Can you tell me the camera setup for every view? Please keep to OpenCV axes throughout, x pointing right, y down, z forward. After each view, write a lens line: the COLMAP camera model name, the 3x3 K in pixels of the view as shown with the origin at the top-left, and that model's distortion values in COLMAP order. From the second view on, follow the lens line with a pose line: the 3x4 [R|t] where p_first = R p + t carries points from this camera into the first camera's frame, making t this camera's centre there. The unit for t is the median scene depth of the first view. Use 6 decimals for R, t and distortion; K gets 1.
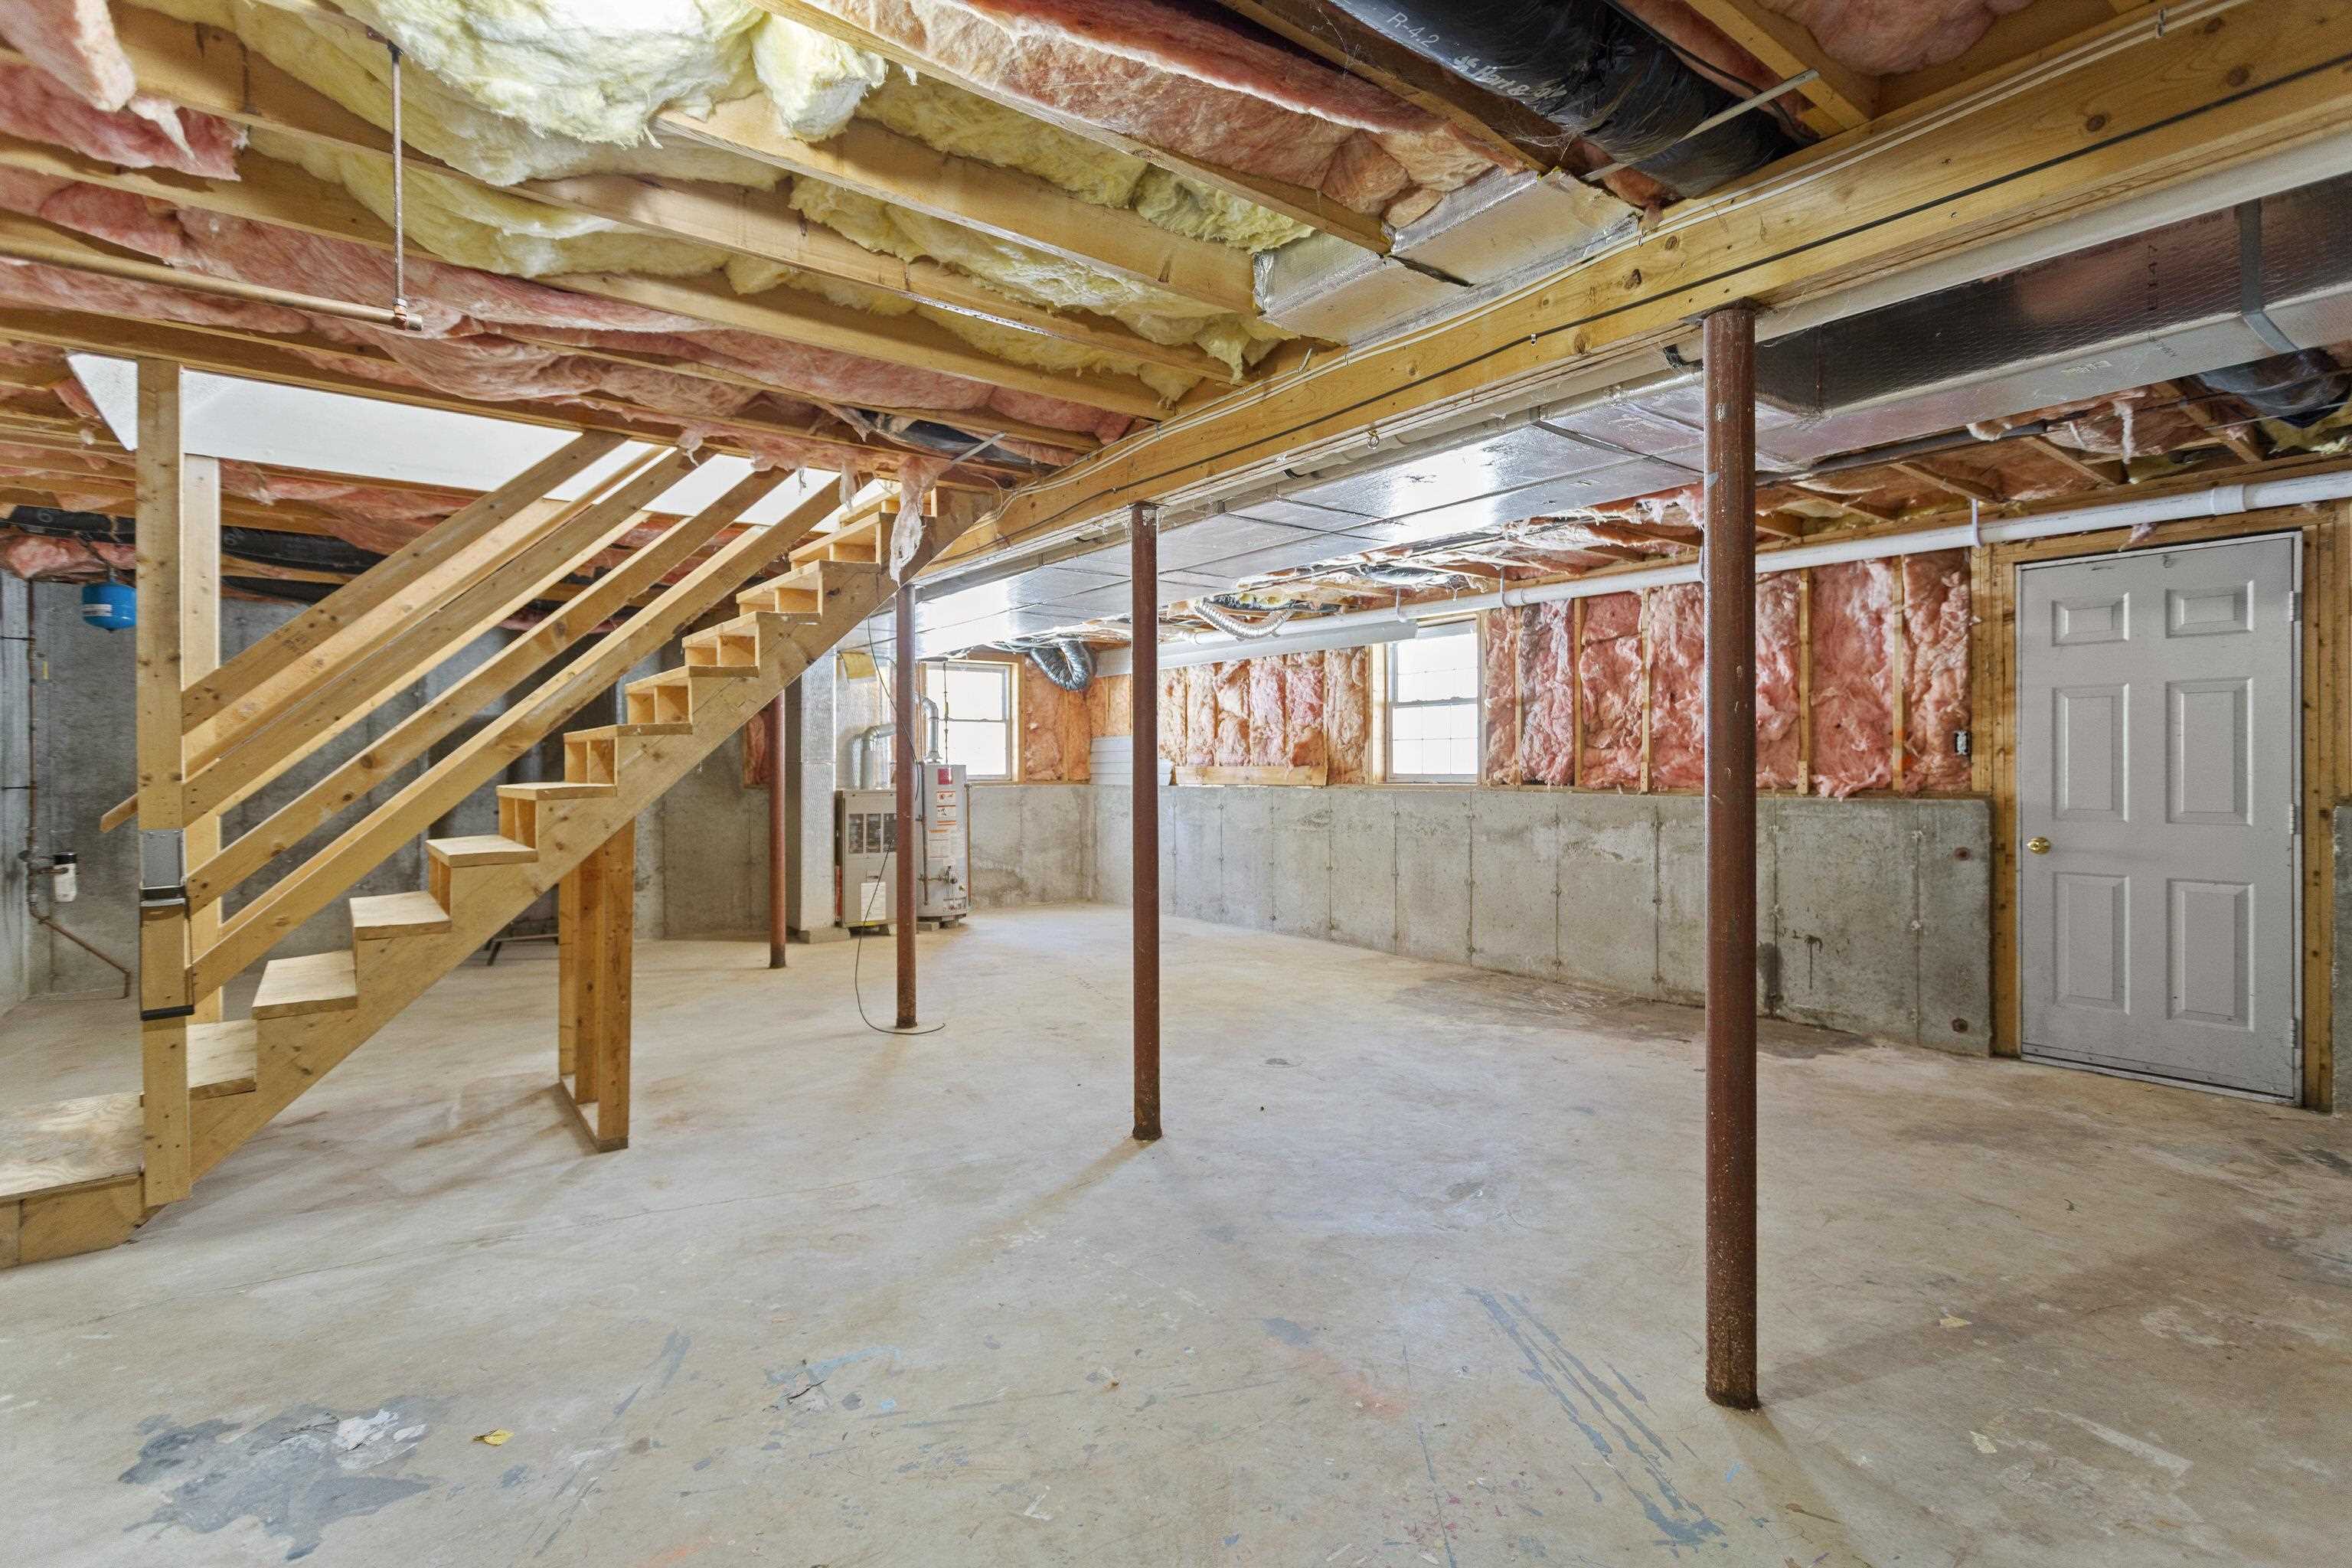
lens RADIAL K [[1111.7, 0, 1194.4], [0, 1111.7, 772.8], [0, 0, 1]] dist [-0.002328, 0.001777]
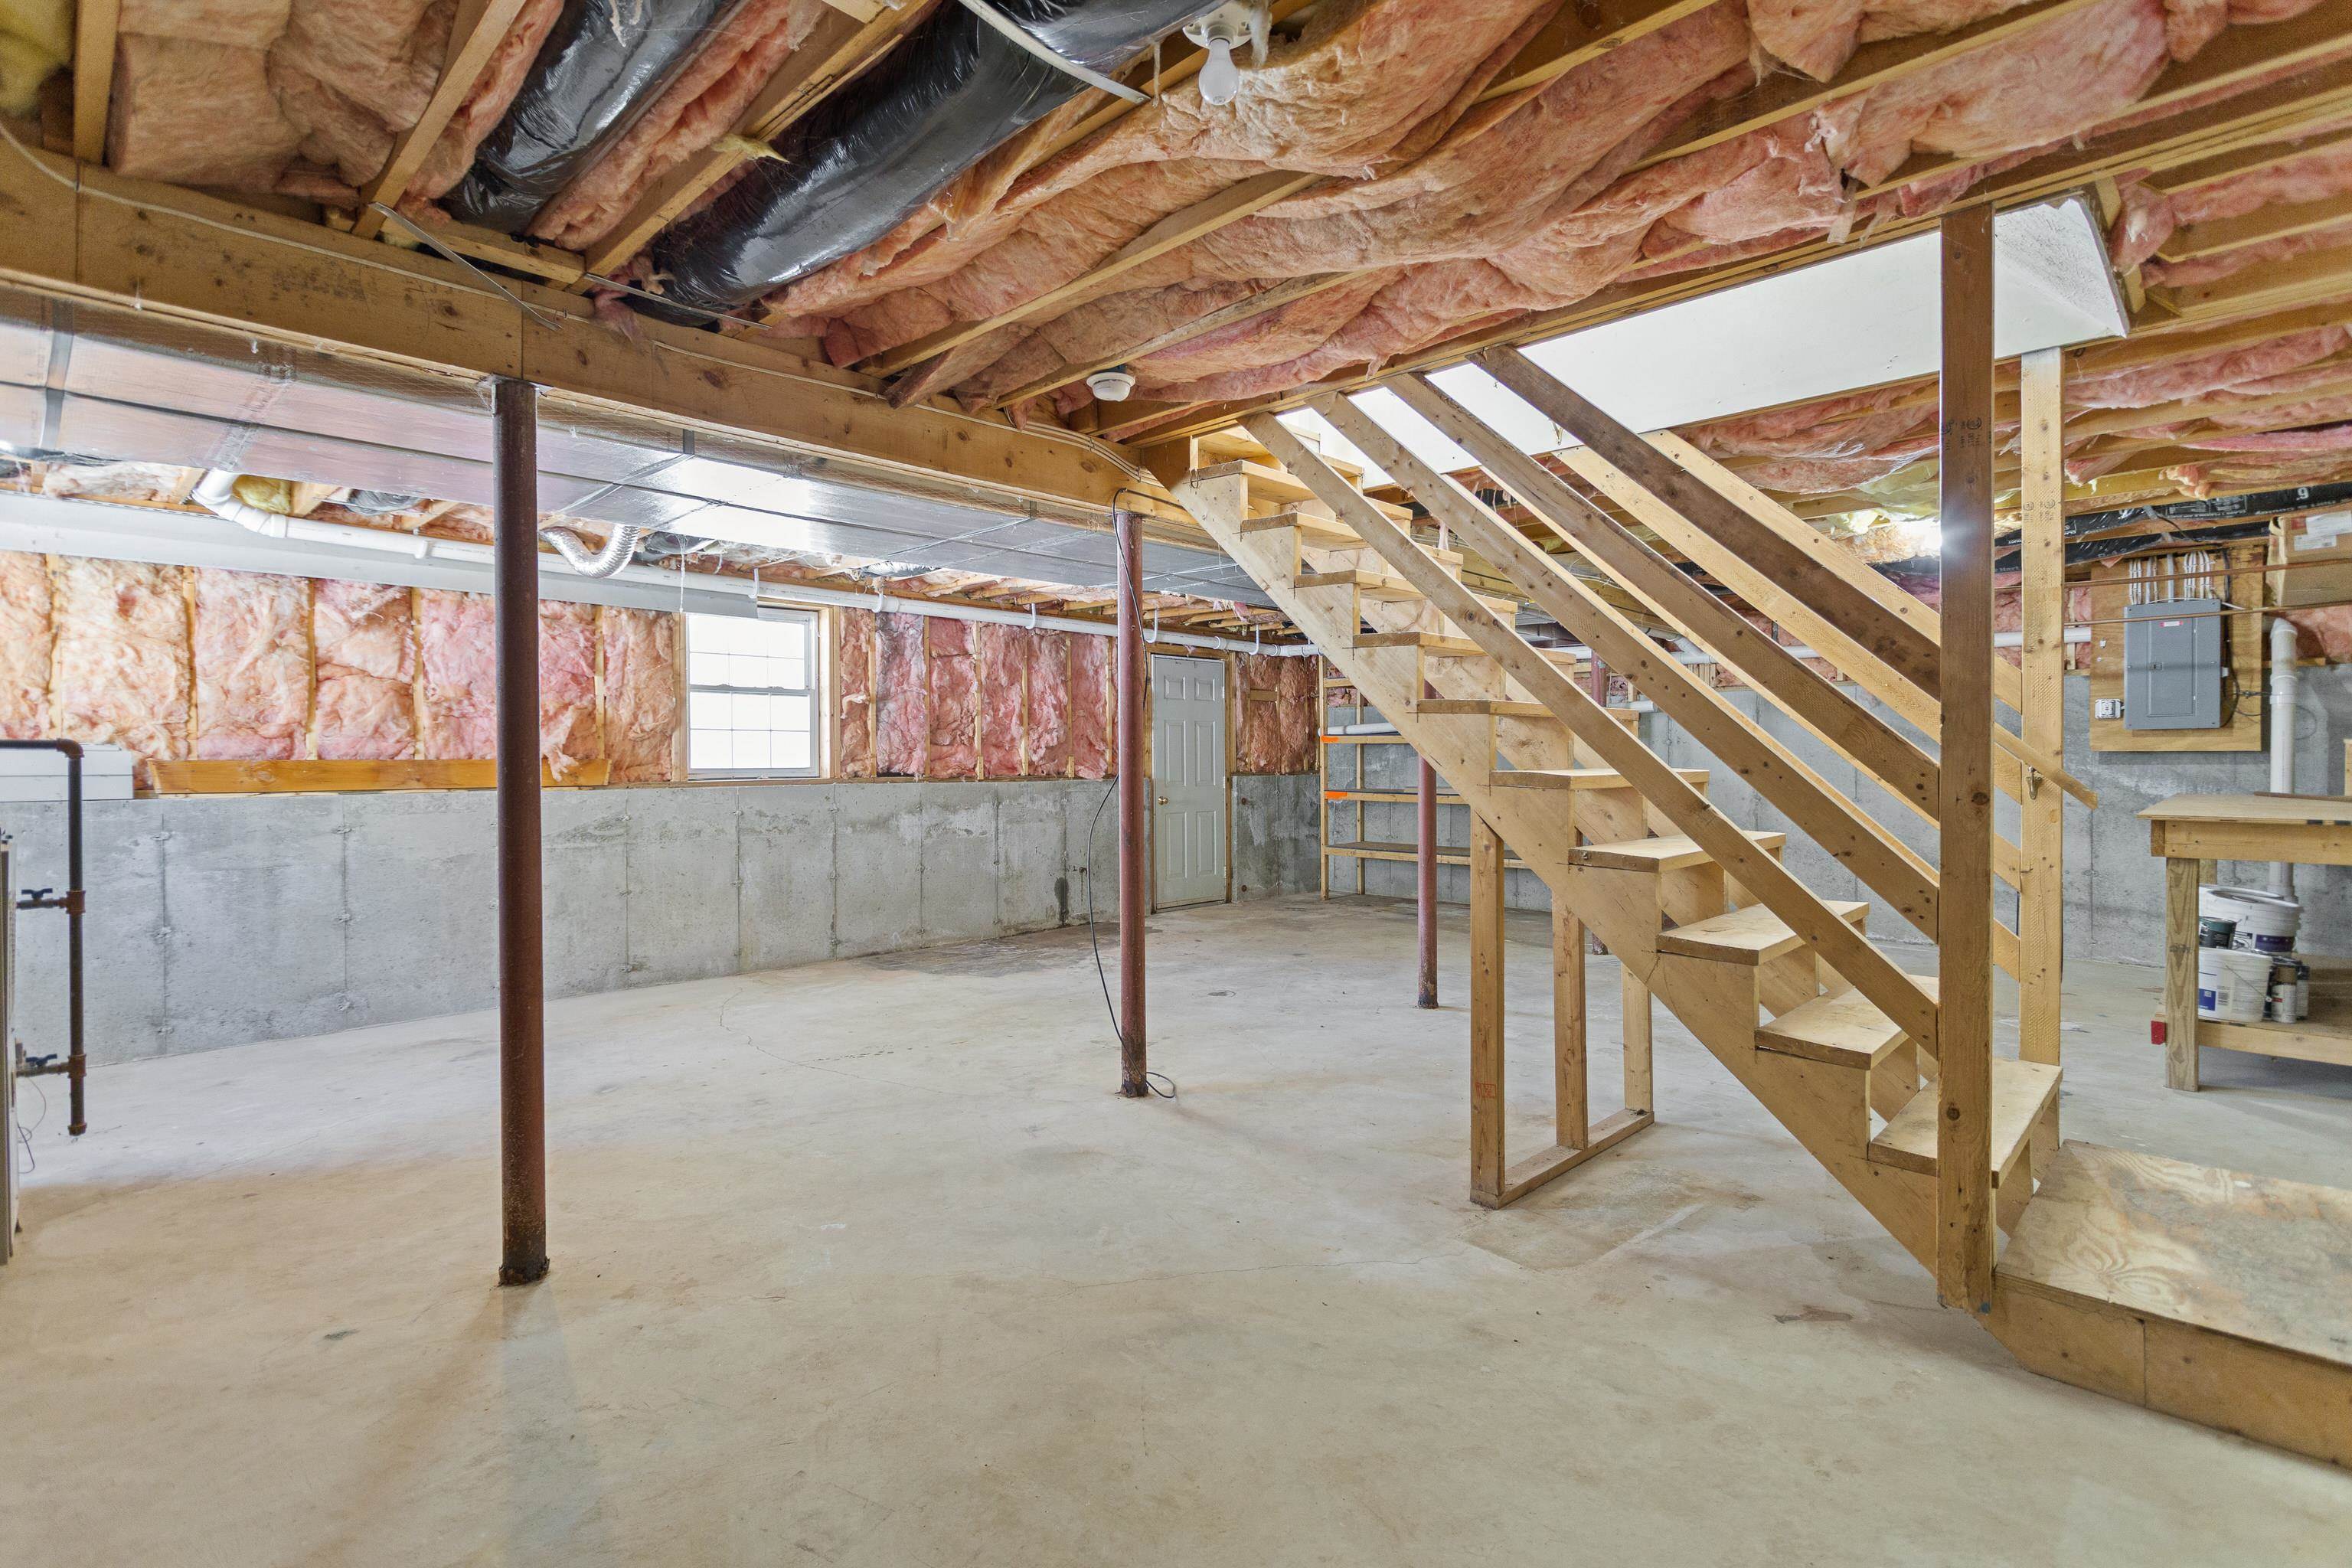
lens RADIAL K [[1111.7, 0, 1185.9], [0, 1111.7, 782.7], [0, 0, 1]] dist [-0.002328, 0.001777]
pose [[-0.145622, -0.014950, 0.989227, -1.077733], [0.010666, 0.999804, 0.016680, 0.002019], [-0.989283, 0.012980, -0.145434, 1.139061]]
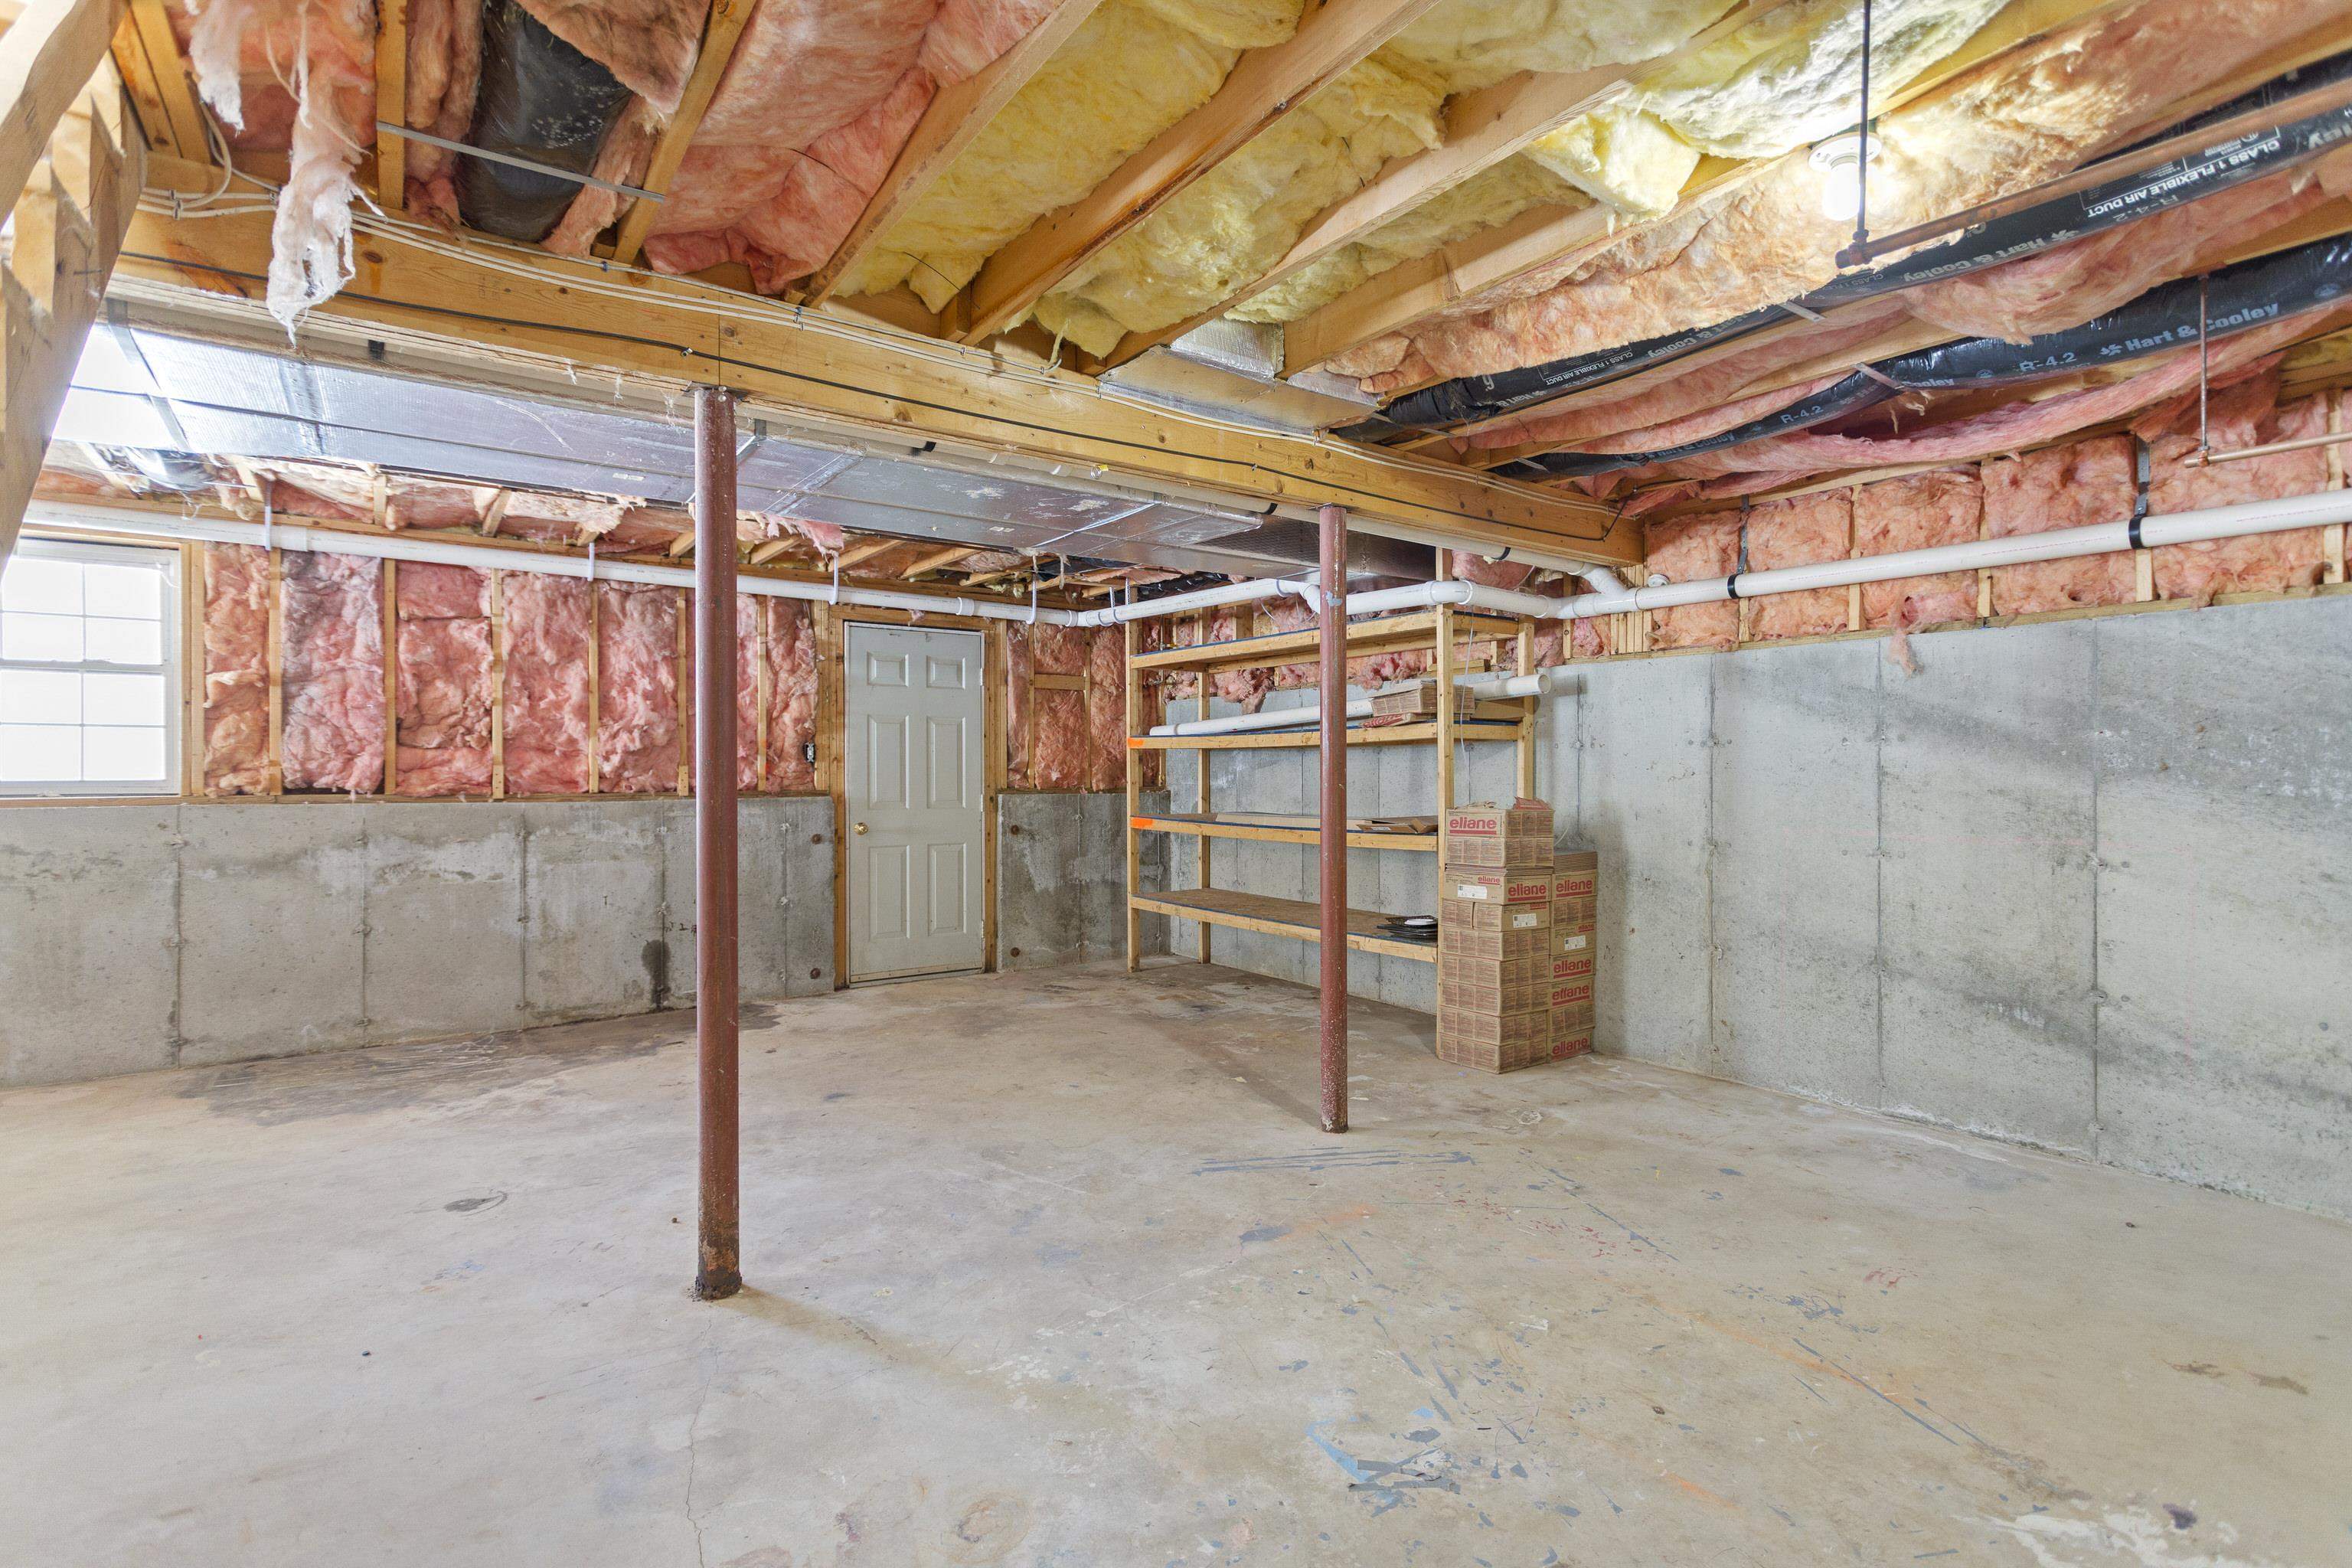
lens RADIAL K [[1111.7, 0, 1179.7], [0, 1111.7, 777.5], [0, 0, 1]] dist [-0.002328, 0.001777]
pose [[0.031953, -0.000321, 0.999489, -0.549772], [0.005970, 0.999982, 0.000130, 0.003885], [-0.999472, 0.005963, 0.031955, 0.514955]]
